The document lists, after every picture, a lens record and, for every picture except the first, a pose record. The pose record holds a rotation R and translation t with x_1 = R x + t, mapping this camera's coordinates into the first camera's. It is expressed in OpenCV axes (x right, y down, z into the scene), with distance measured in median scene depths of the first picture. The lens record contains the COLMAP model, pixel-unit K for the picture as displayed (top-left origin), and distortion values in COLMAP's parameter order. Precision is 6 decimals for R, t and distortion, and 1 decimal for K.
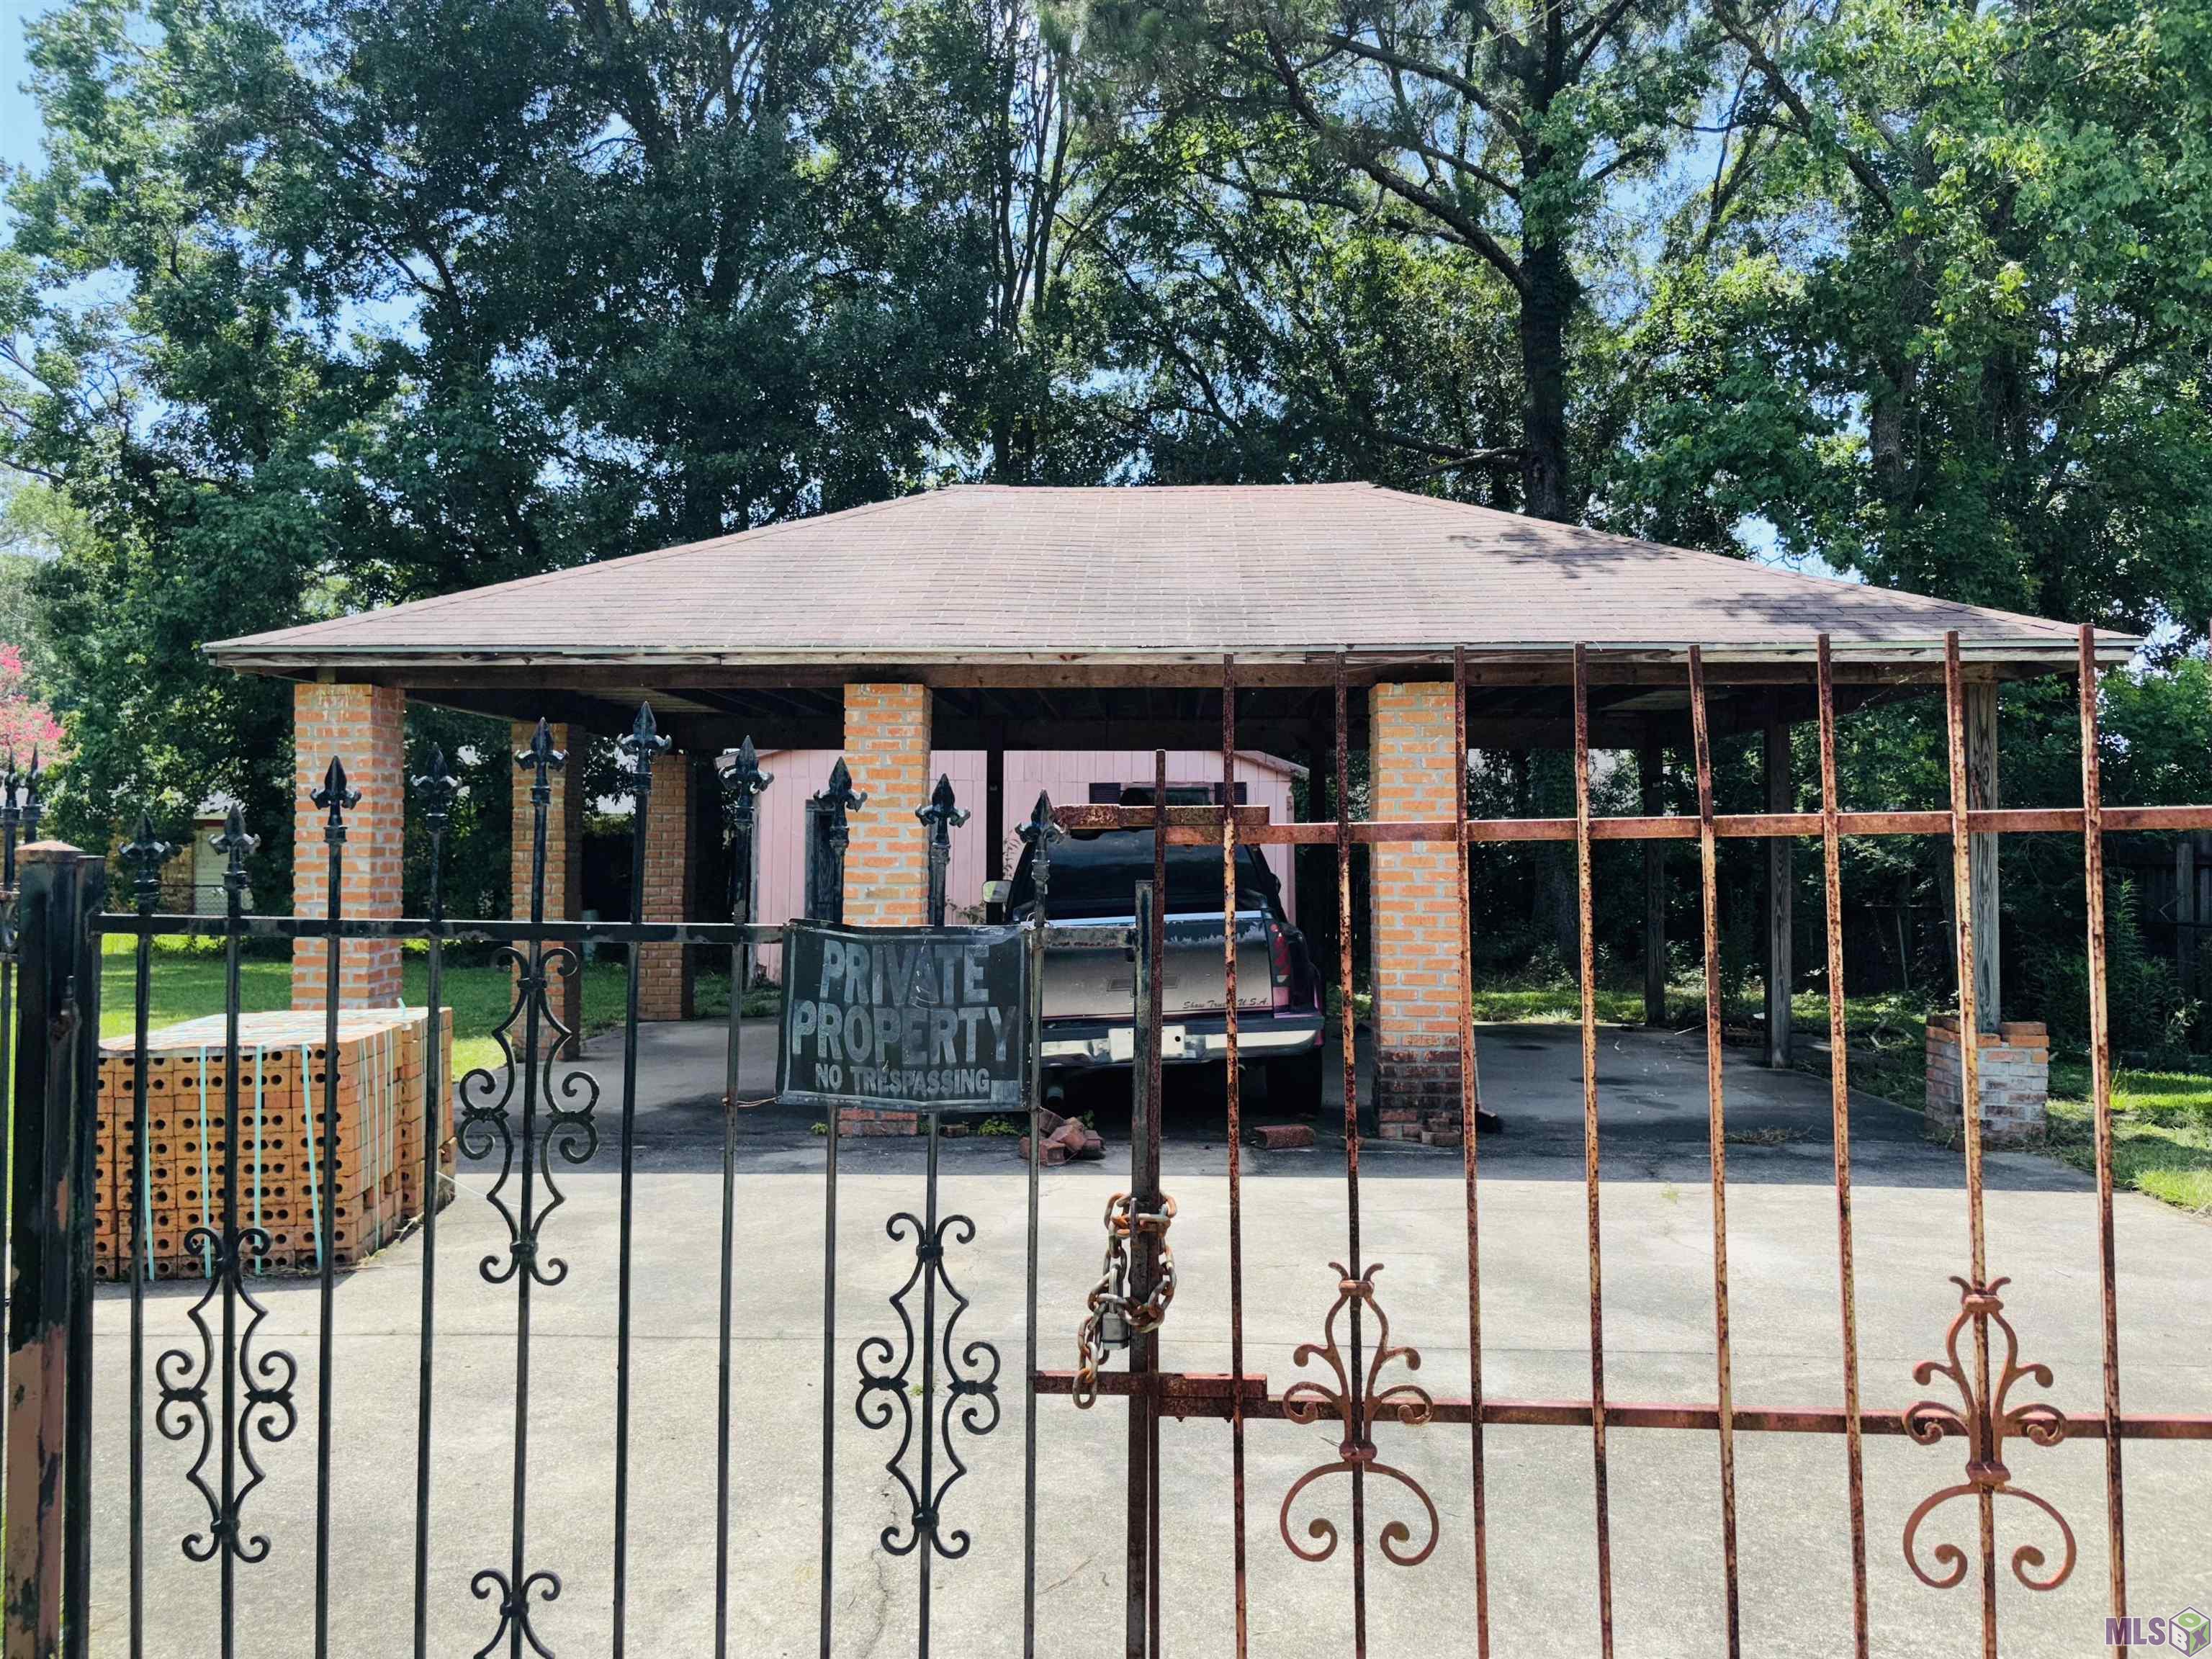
lens RADIAL K [[1697.7, 0, 1080.8], [0, 1697.7, 831.3], [0, 0, 1]] dist [0.015583, -0.004955]
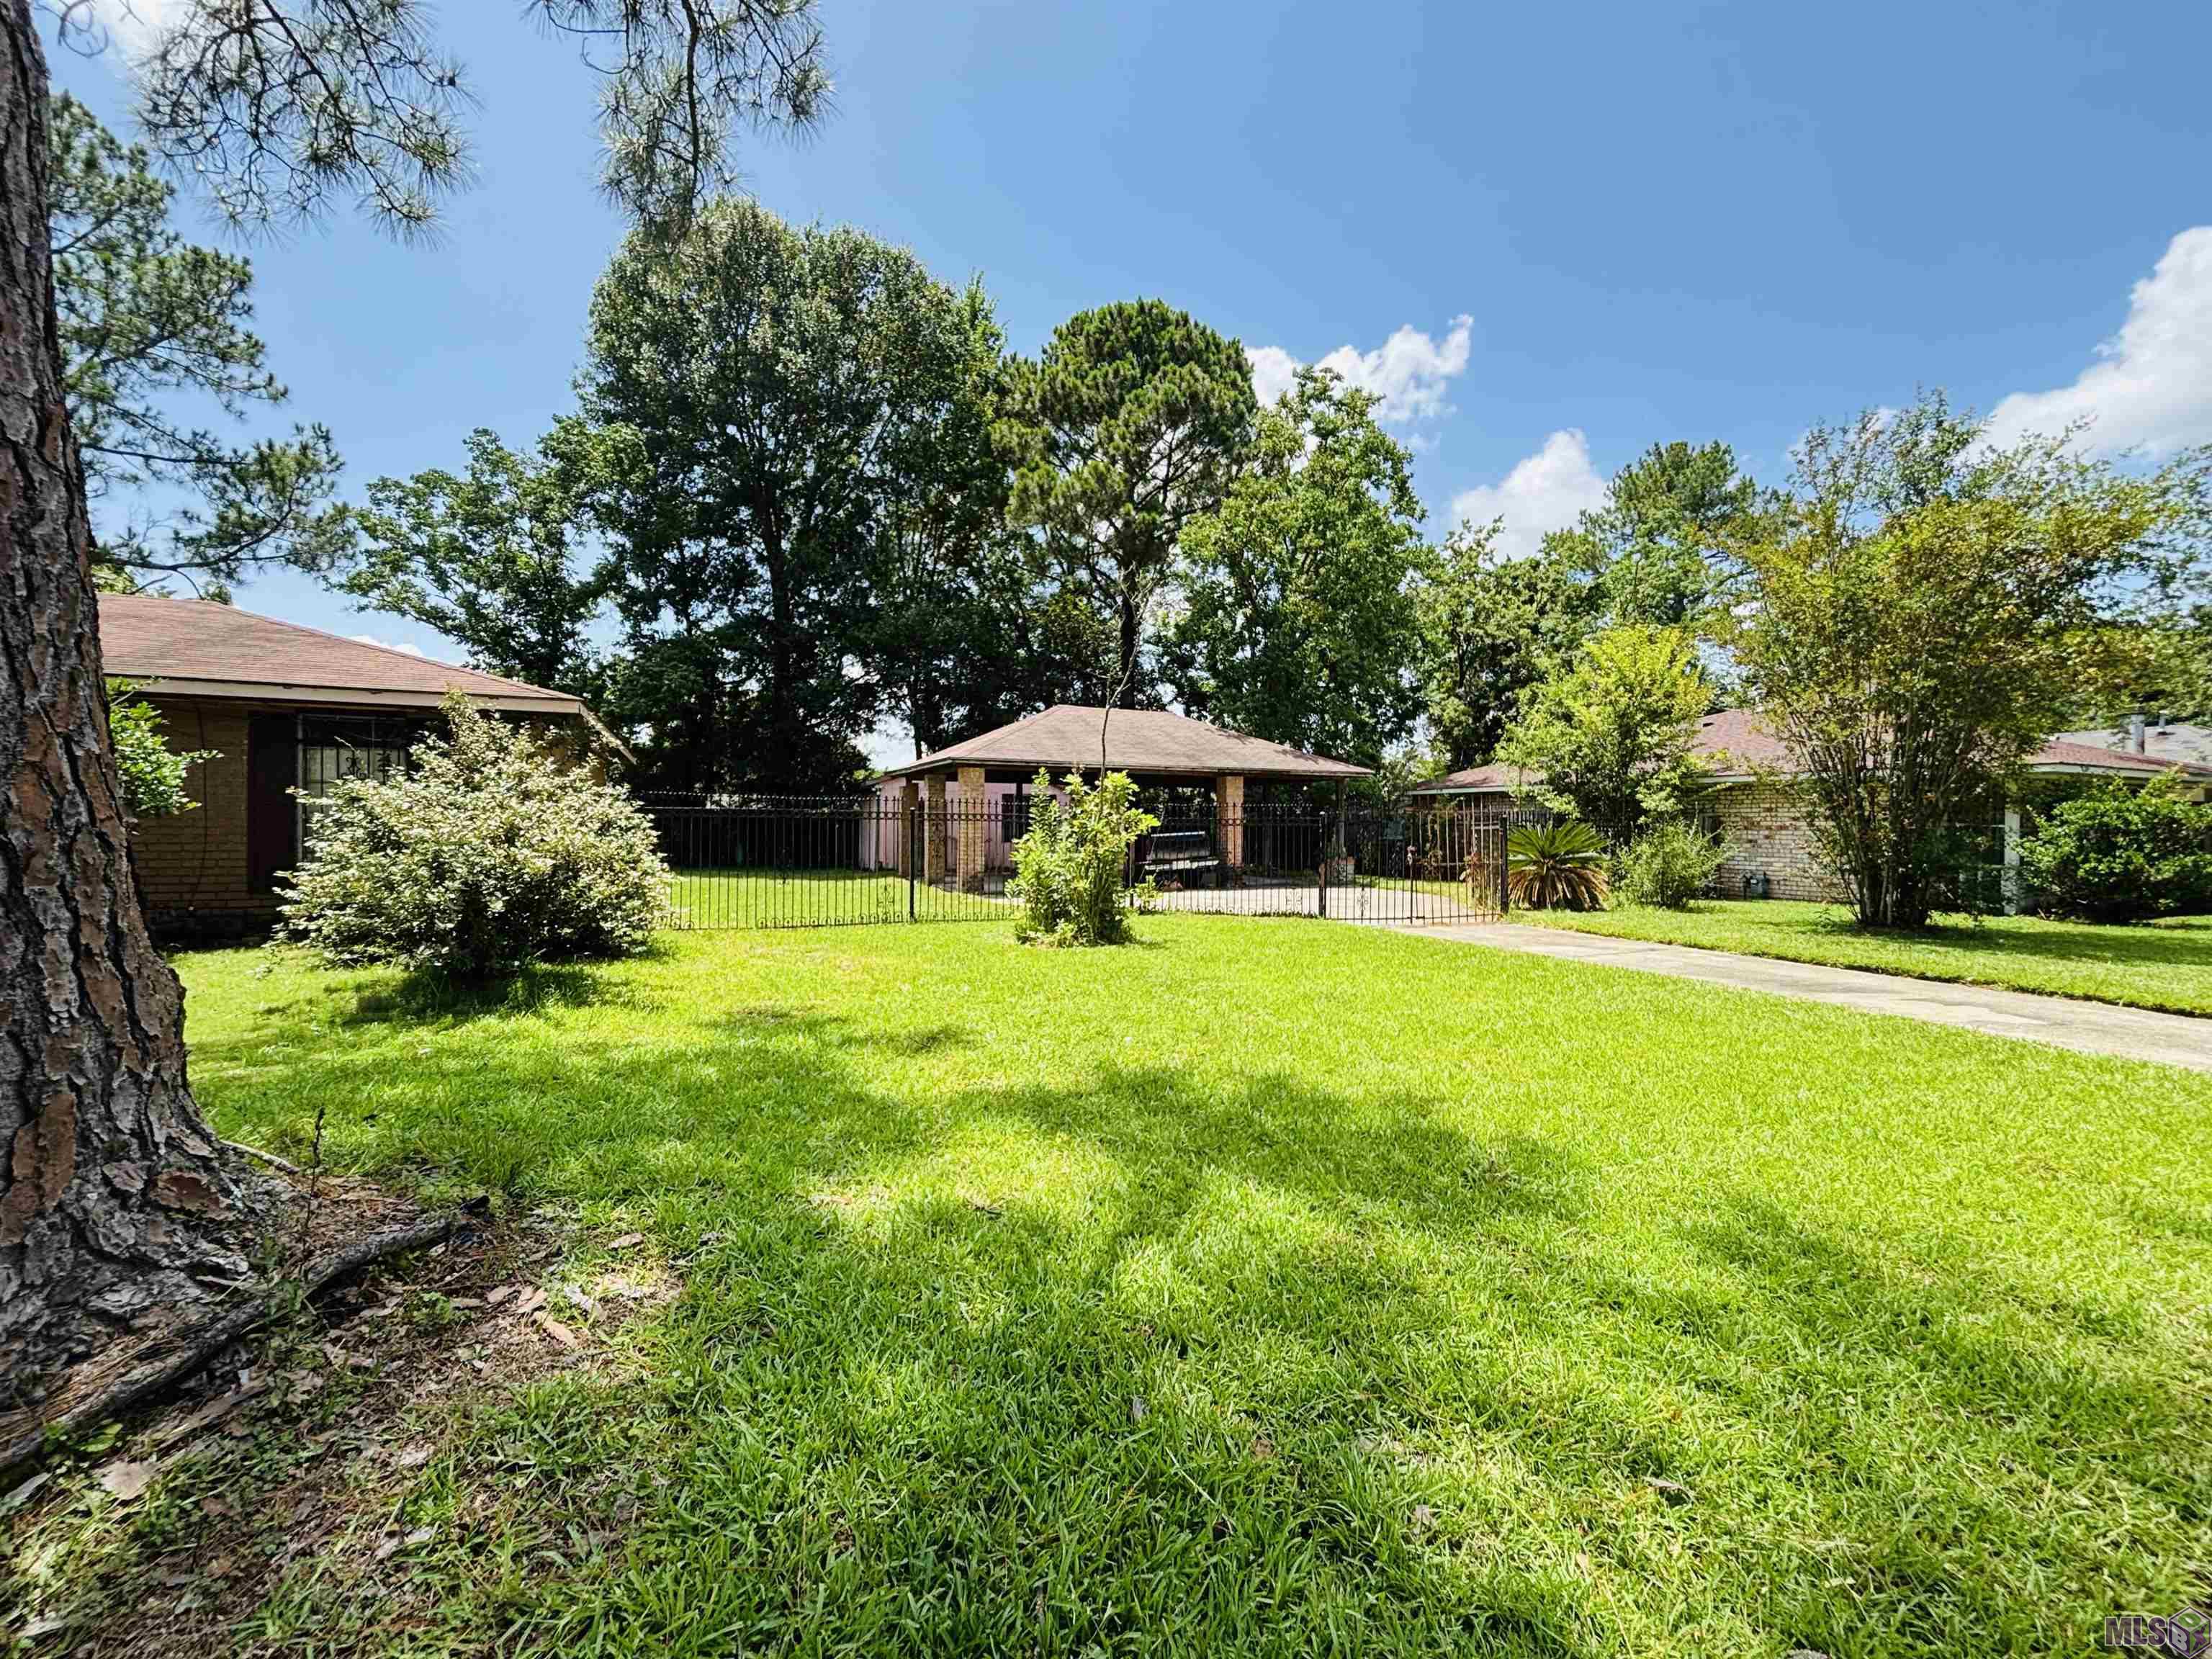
lens RADIAL K [[894.7, 0, 1101.8], [0, 894.7, 831.4], [0, 0, 1]] dist [0.001710, -0.000867]
pose [[0.895470, -0.000576, 0.445121, -1.033911], [-0.008345, 0.999802, 0.018080, 0.009573], [-0.445043, -0.019905, 0.895288, -0.770305]]
